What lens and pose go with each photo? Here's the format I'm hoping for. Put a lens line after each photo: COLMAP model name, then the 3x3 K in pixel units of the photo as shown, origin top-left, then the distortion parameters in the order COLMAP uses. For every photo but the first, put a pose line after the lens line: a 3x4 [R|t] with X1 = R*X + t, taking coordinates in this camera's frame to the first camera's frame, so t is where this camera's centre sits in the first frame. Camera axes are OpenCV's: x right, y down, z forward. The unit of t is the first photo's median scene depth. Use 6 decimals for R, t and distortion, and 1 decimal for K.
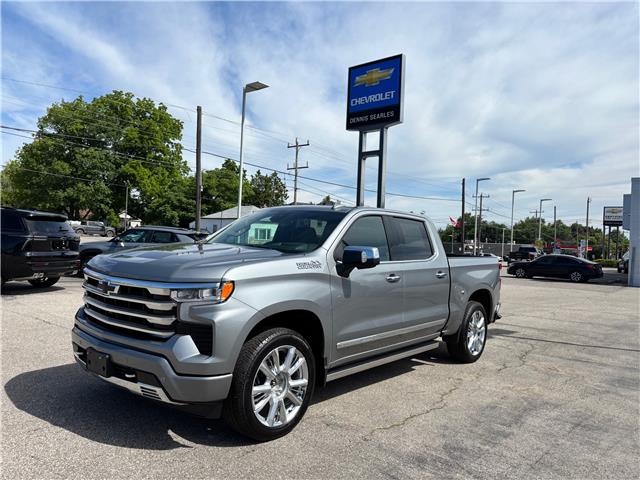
lens RADIAL K [[486.2, 0, 320.0], [0, 486.2, 240.0], [0, 0, 1]] dist [0.007933, -0.003496]
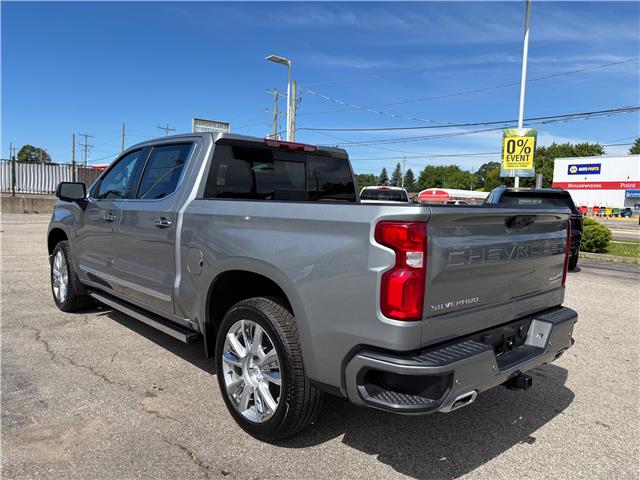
lens RADIAL K [[482.0, 0, 317.6], [0, 482.0, 250.5], [0, 0, 1]] dist [0.025718, -0.005626]
pose [[-0.120966, 0.043658, -0.991696, 0.089133], [-0.042422, 0.997892, 0.049105, 0.006972], [0.991750, 0.048010, -0.118859, 0.132254]]
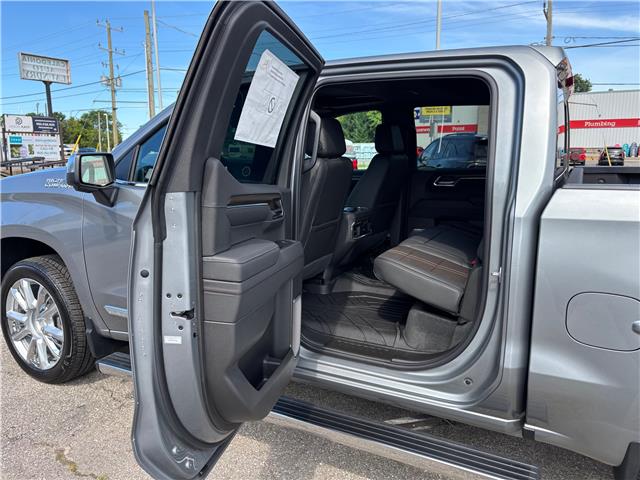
lens RADIAL K [[485.4, 0, 320.0], [0, 485.4, 240.0], [0, 0, 1]] dist [0.005856, -0.000851]
pose [[0.216525, 0.122167, -0.968603, 0.055336], [0.009347, 0.991835, 0.127187, 0.003363], [0.976232, -0.036592, 0.213615, 0.087234]]
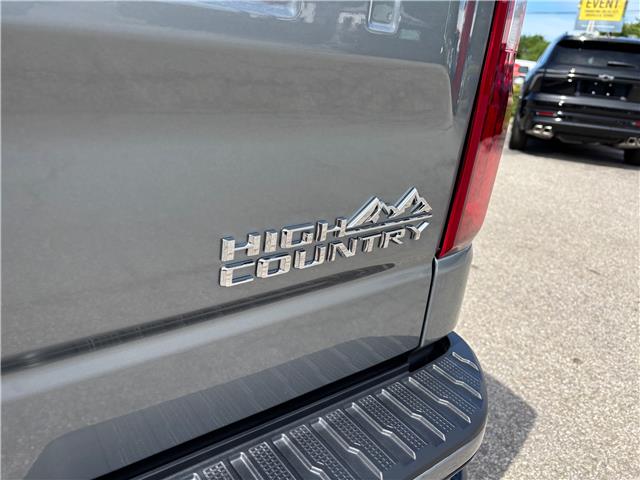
lens RADIAL K [[487.8, 0, 320.0], [0, 487.8, 240.0], [0, 0, 1]] dist [0.017337, -0.005923]
pose [[-0.236421, 0.256148, -0.937280, 0.036561], [-0.109026, 0.951541, 0.287546, 0.009597], [0.965515, 0.170170, -0.197037, 0.155285]]
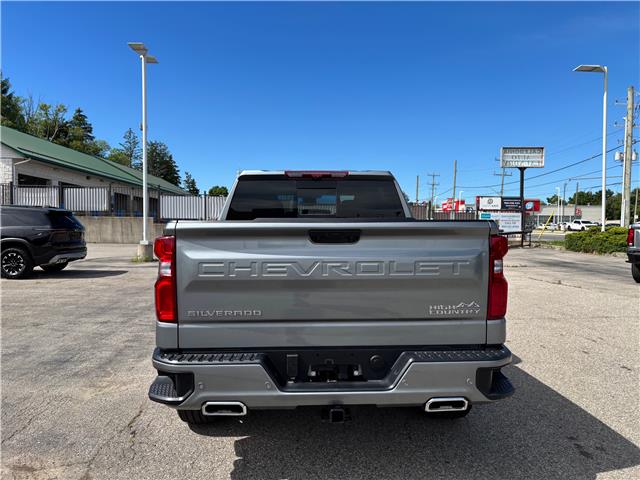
lens RADIAL K [[486.7, 0, 320.0], [0, 486.7, 240.0], [0, 0, 1]] dist [0.017727, 0.005814]
pose [[-0.734472, -0.037358, -0.677610, 0.070117], [-0.042465, 0.999057, -0.009052, 0.006473], [0.677310, 0.022126, -0.735365, 0.178922]]
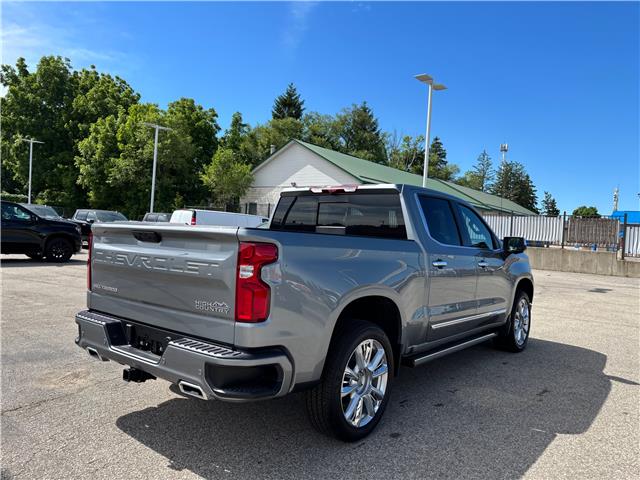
lens RADIAL K [[489.2, 0, 313.7], [0, 489.2, 242.2], [0, 0, 1]] dist [0.022528, -0.007442]
pose [[-0.994181, -0.104725, -0.025220, 0.020467], [-0.104941, 0.994451, 0.007373, 0.003834], [0.024308, 0.009976, -0.999655, 0.205281]]
